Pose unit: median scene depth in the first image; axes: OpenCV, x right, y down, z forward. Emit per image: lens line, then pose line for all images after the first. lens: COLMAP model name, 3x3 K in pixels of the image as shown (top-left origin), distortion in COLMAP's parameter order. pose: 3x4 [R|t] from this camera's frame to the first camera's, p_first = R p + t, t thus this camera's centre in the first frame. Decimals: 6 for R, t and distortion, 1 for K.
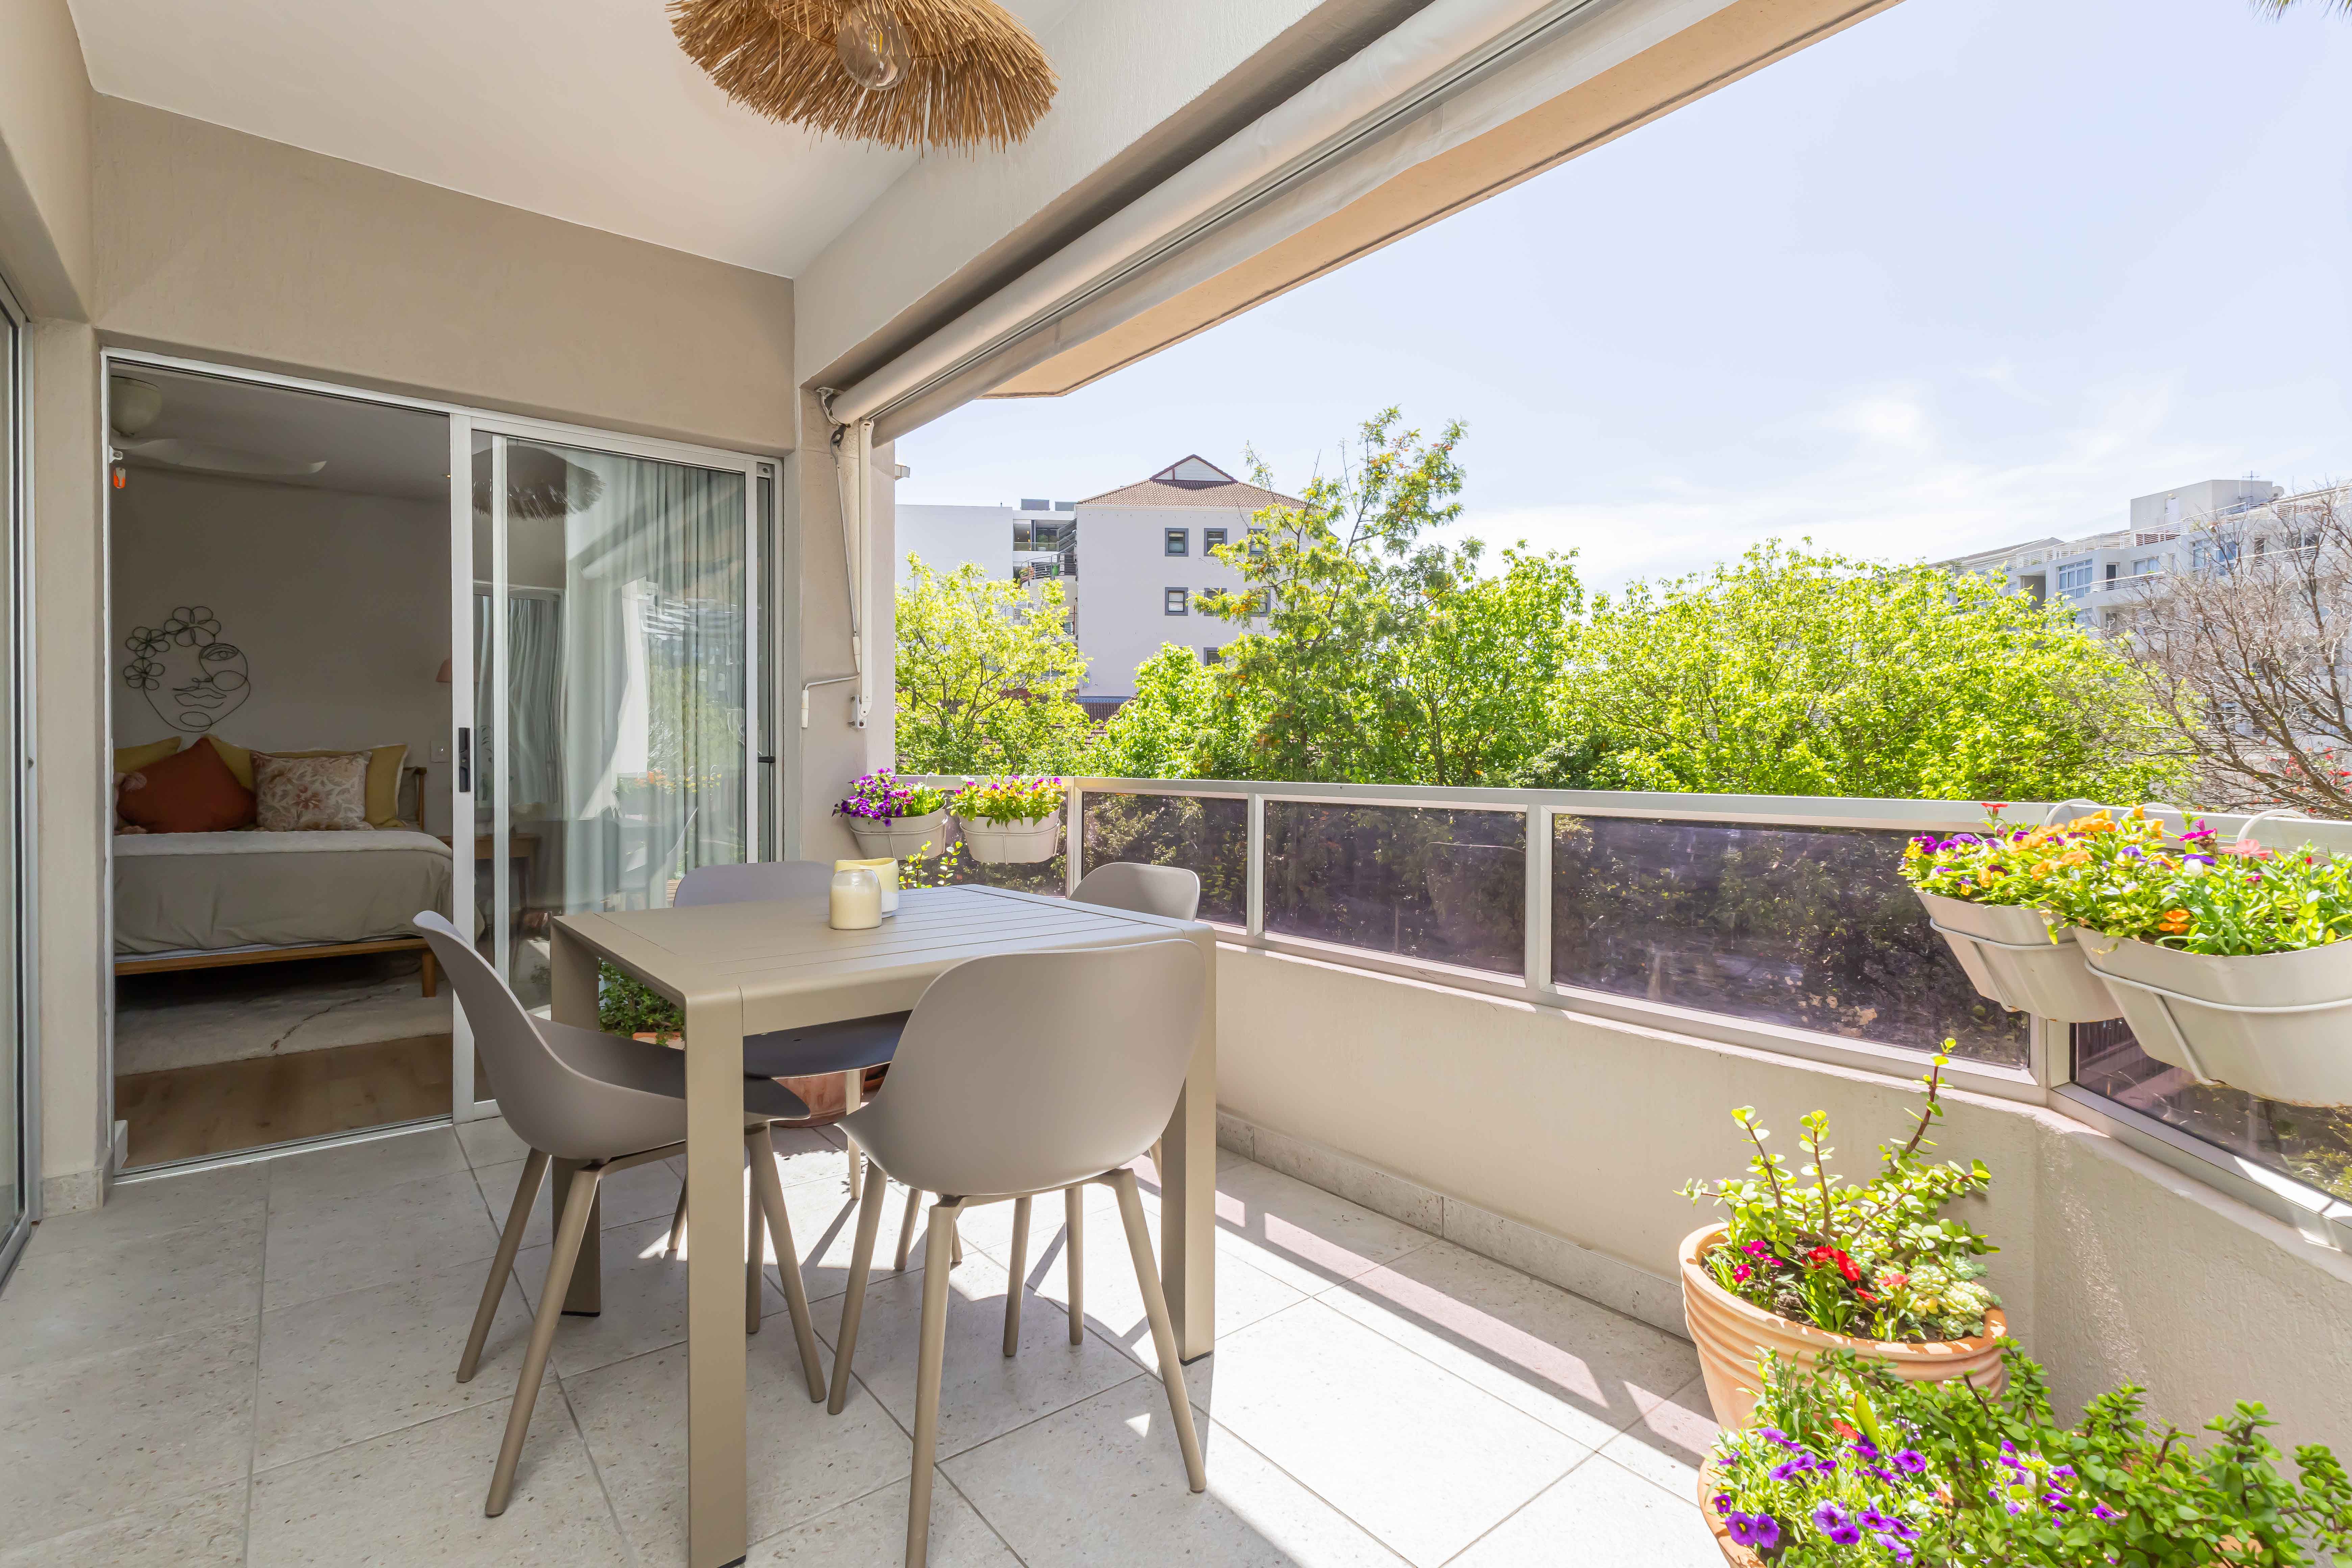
lens RADIAL K [[1096.1, 0, 1169.5], [0, 1096.1, 759.3], [0, 0, 1]] dist [0.005620, 0.001699]
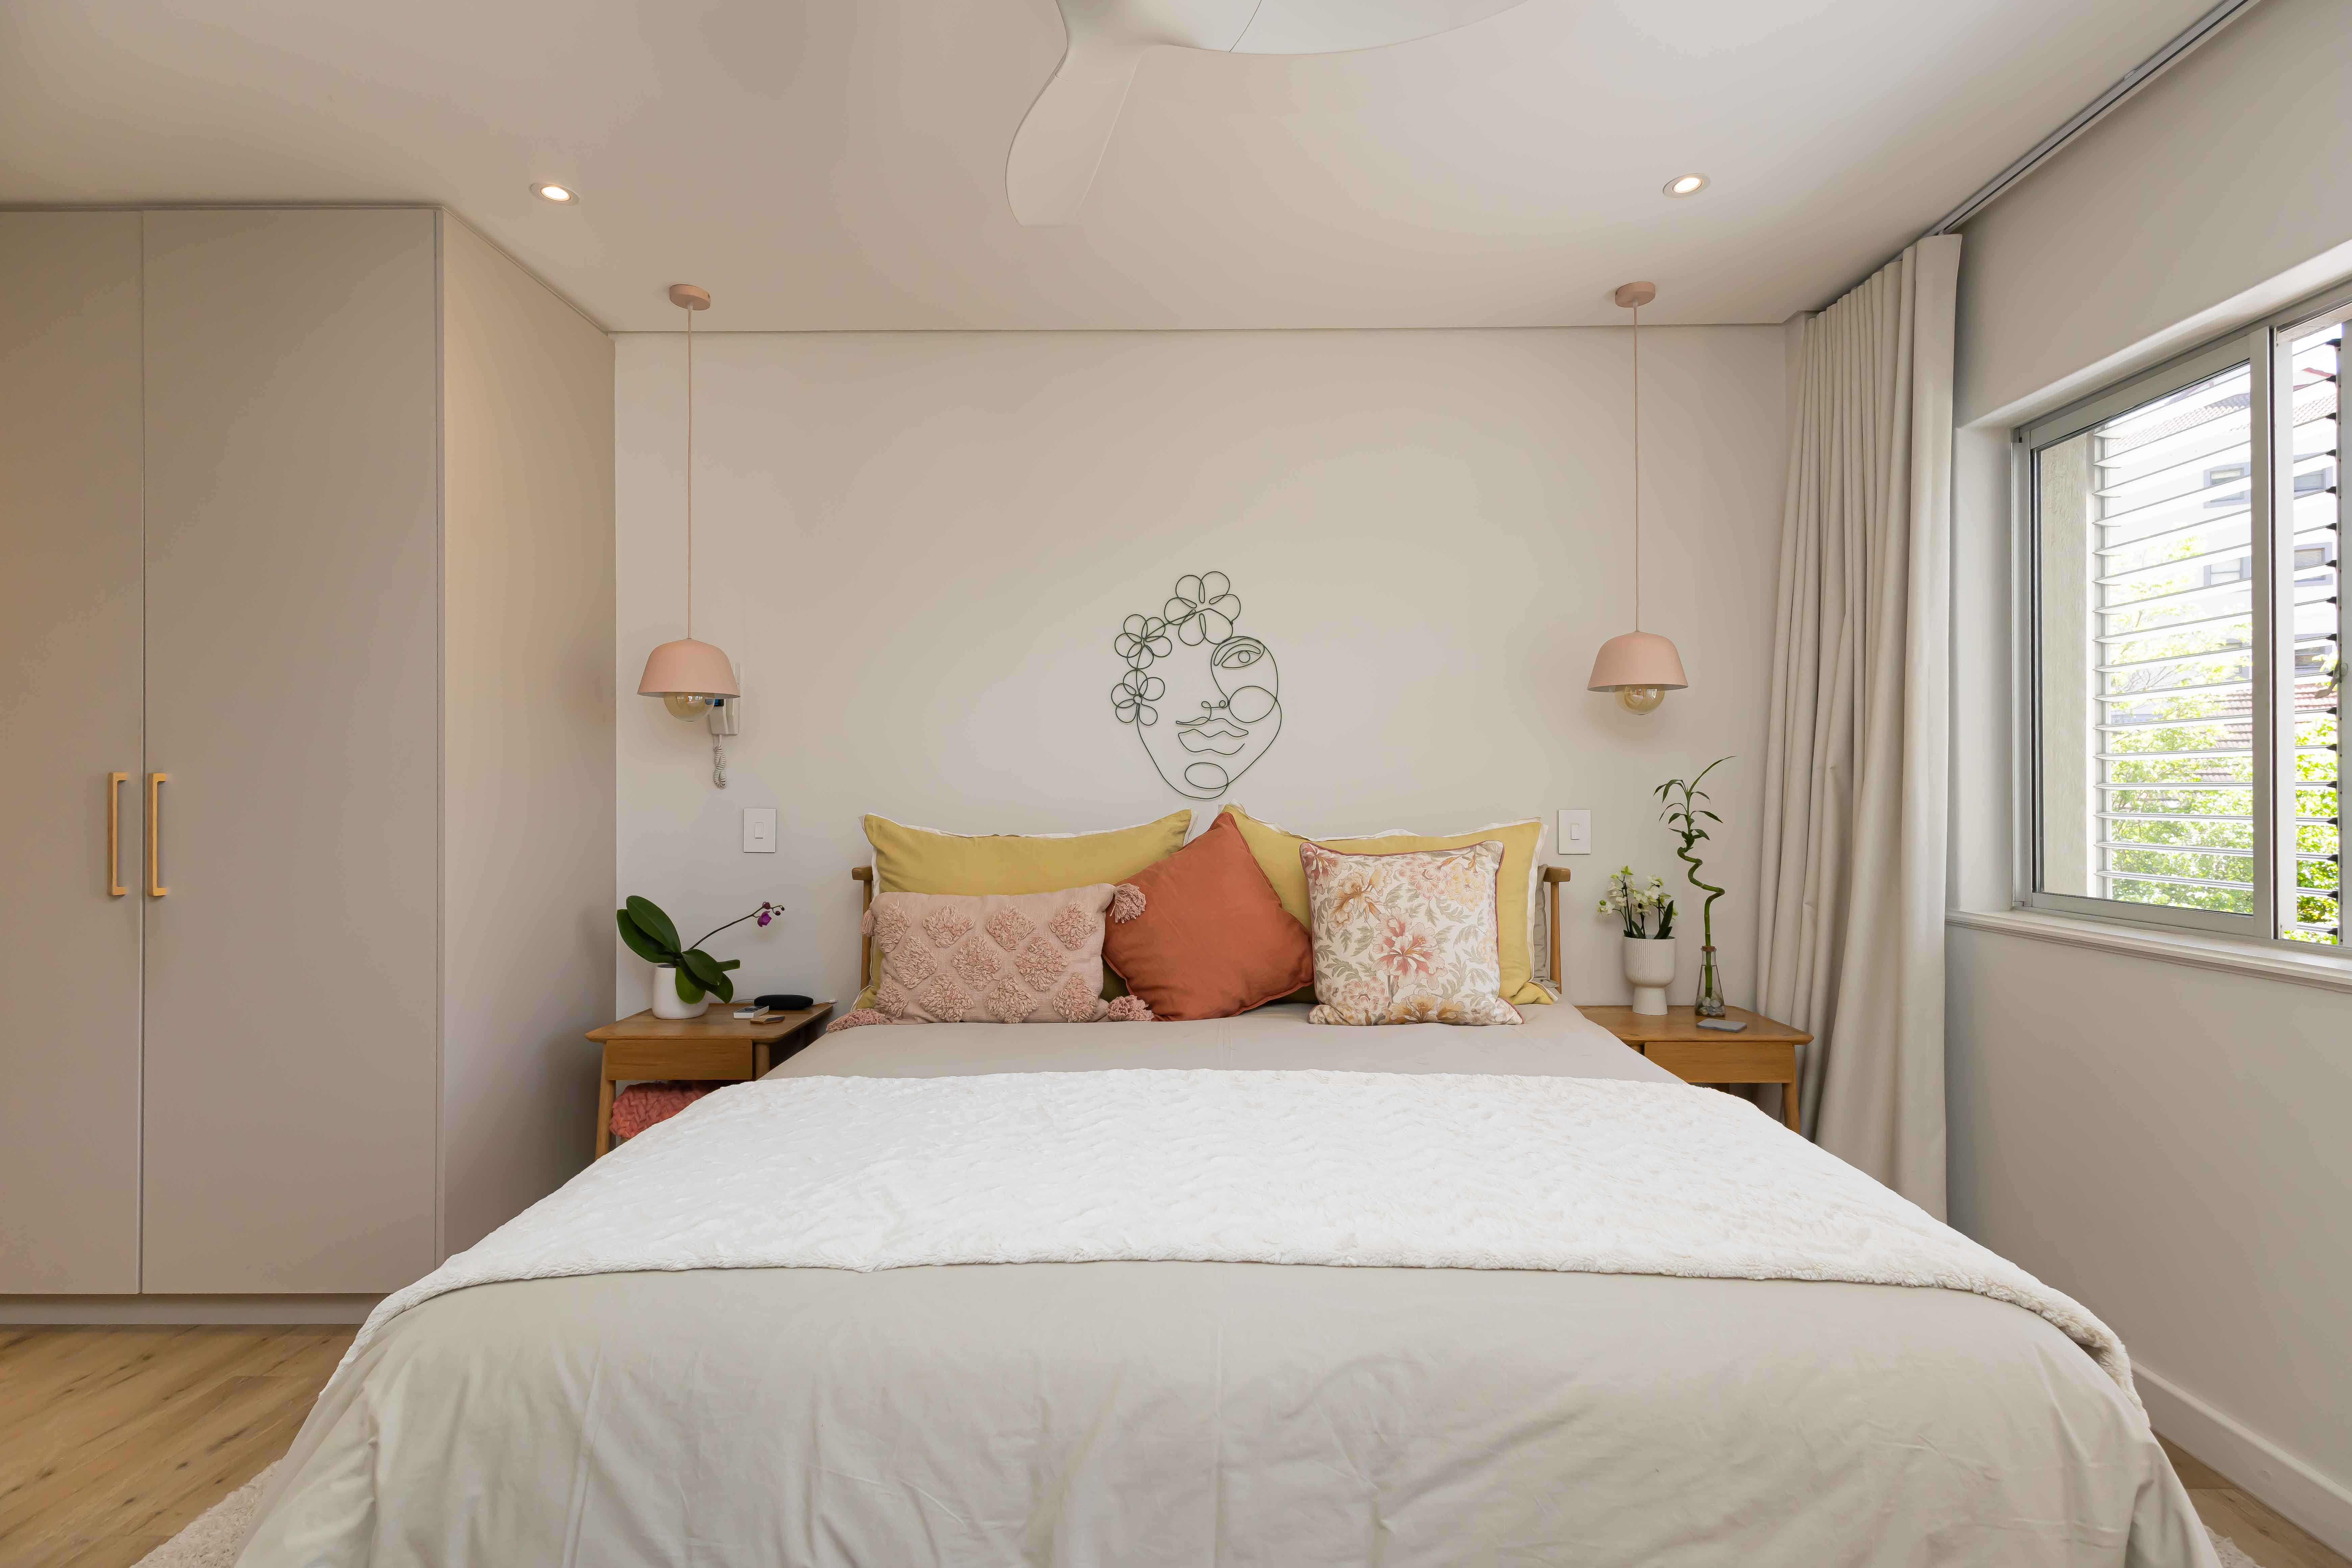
lens RADIAL K [[1096.1, 0, 1200.8], [0, 1096.1, 789.9], [0, 0, 1]] dist [0.005620, 0.001699]
pose [[0.777378, -0.007341, -0.628990, -0.745860], [0.002983, 0.999964, -0.007984, -0.034576], [0.629026, 0.004330, 0.777372, 0.788400]]
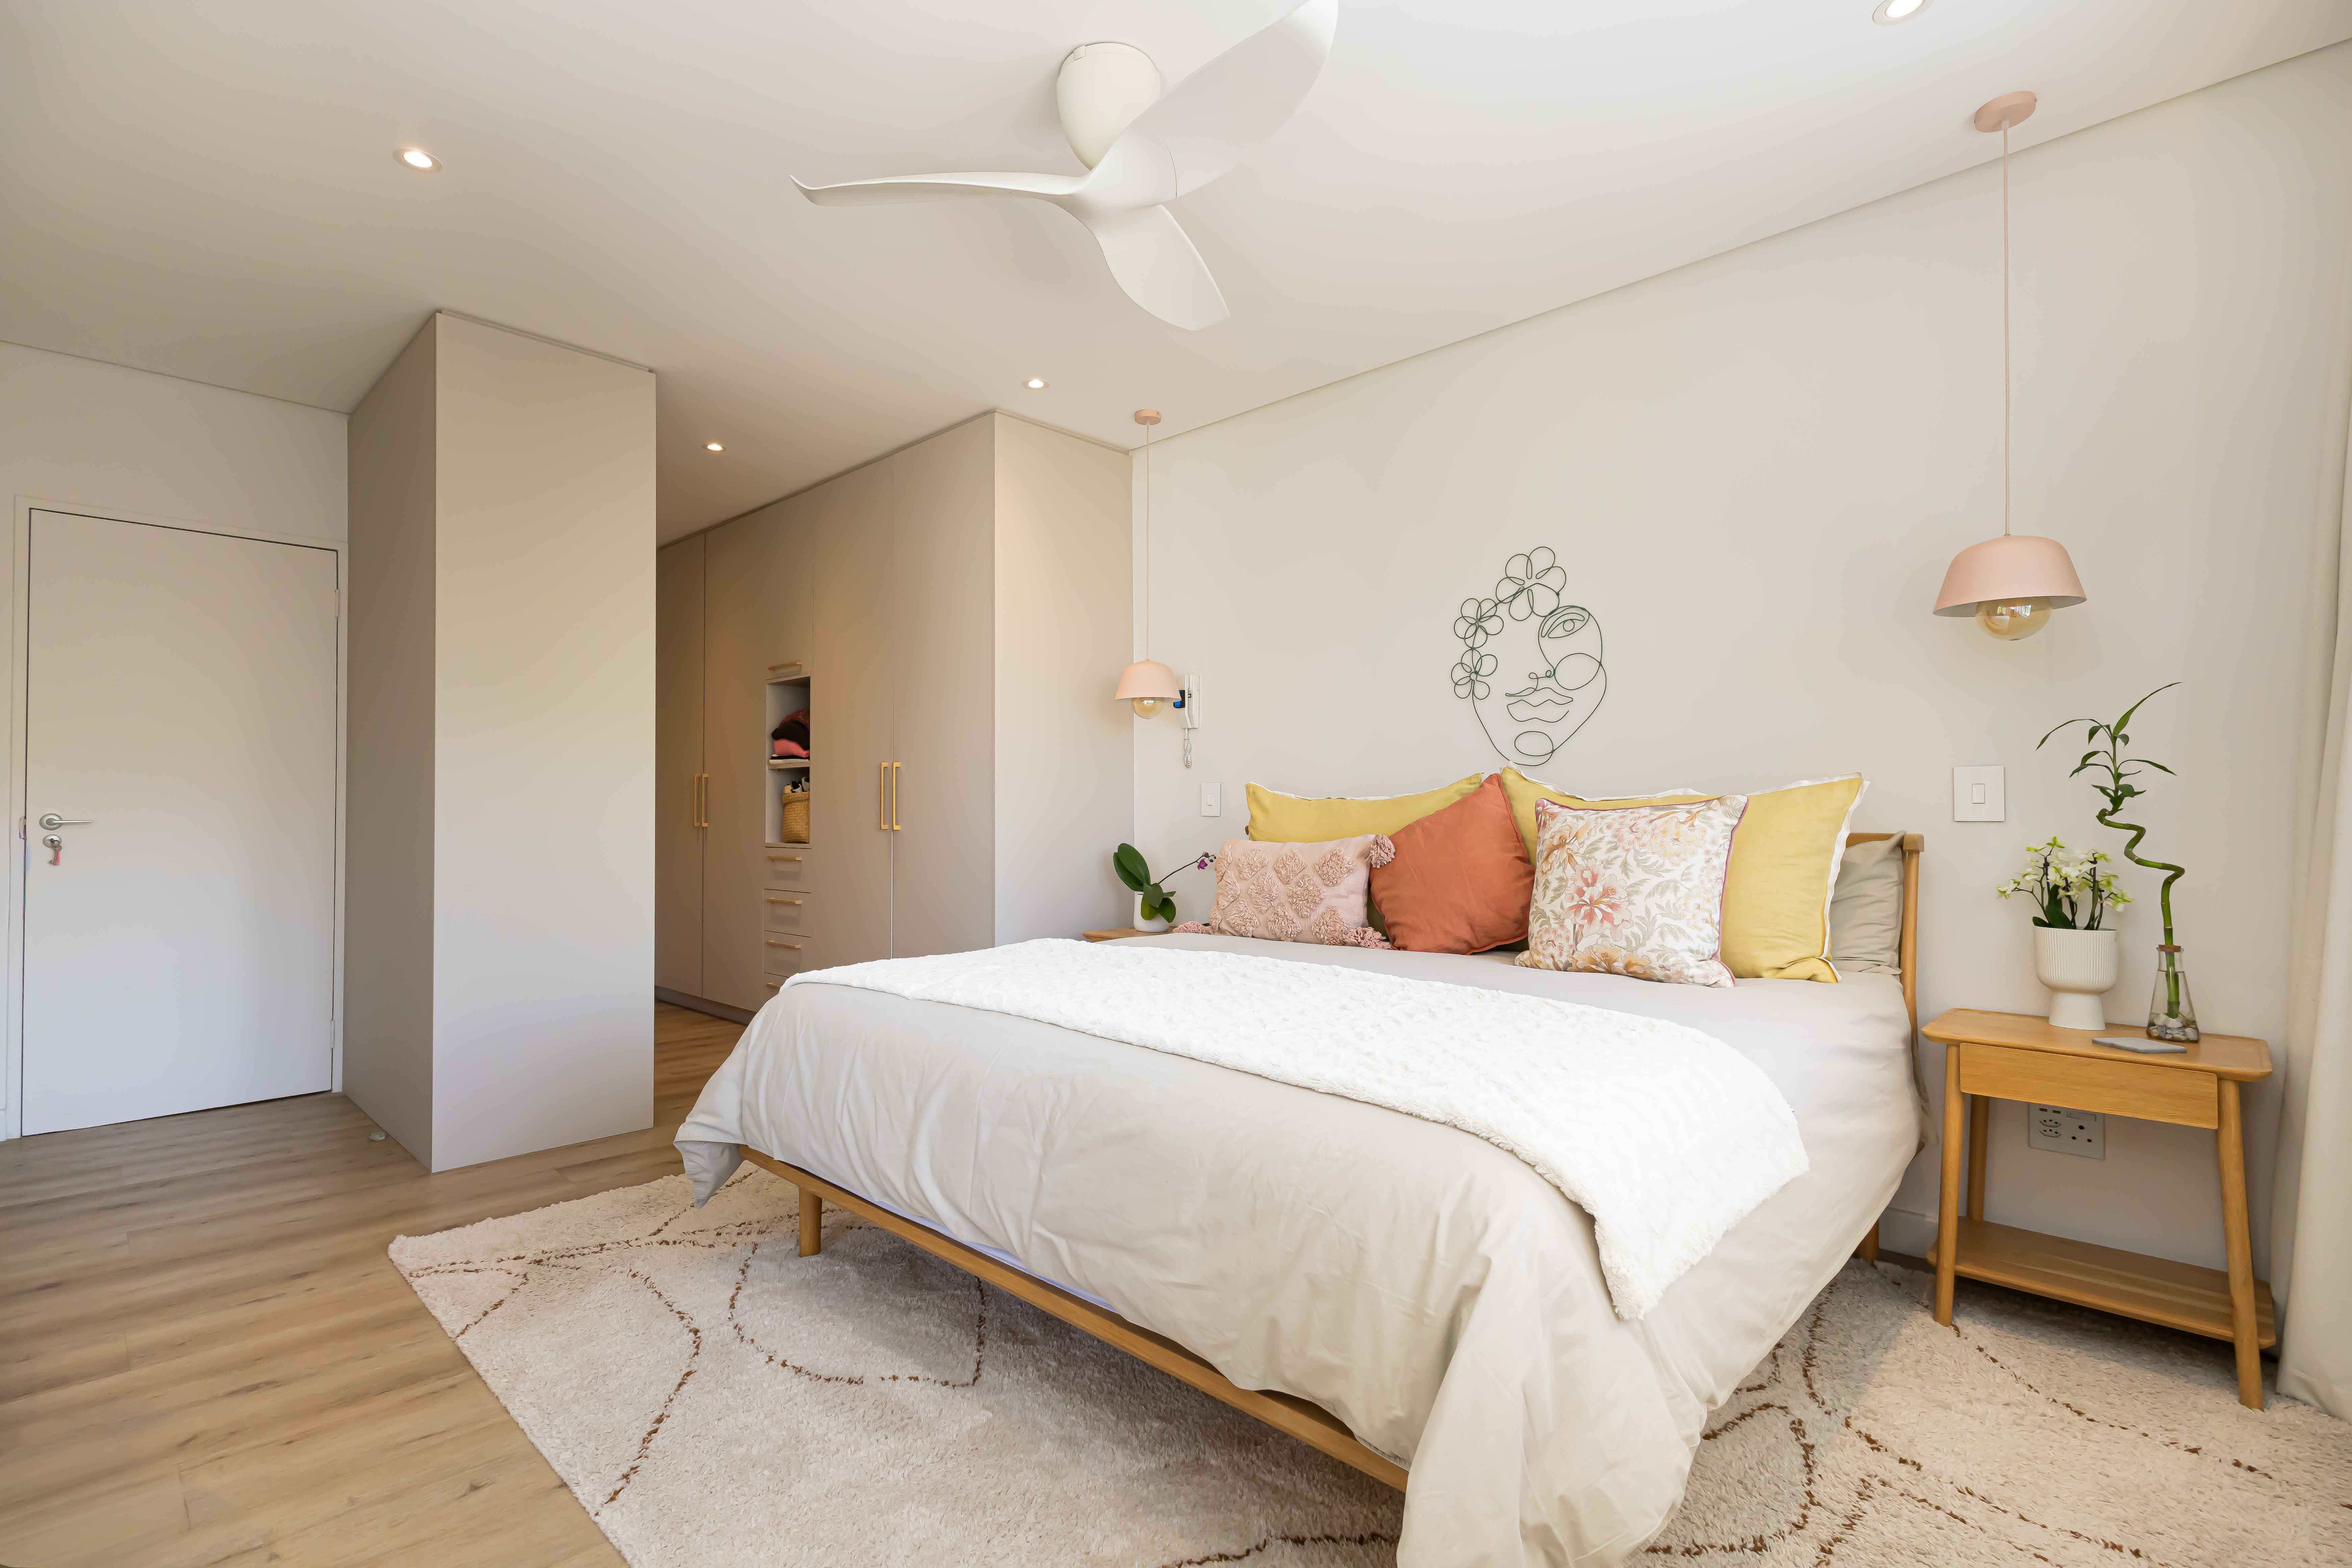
lens RADIAL K [[1096.1, 0, 1134.8], [0, 1096.1, 799.5], [0, 0, 1]] dist [0.005620, 0.001699]
pose [[0.112703, -0.015555, -0.993507, -0.468332], [-0.002419, 0.999870, -0.015929, 0.002882], [0.993626, 0.004198, 0.112651, 1.003862]]
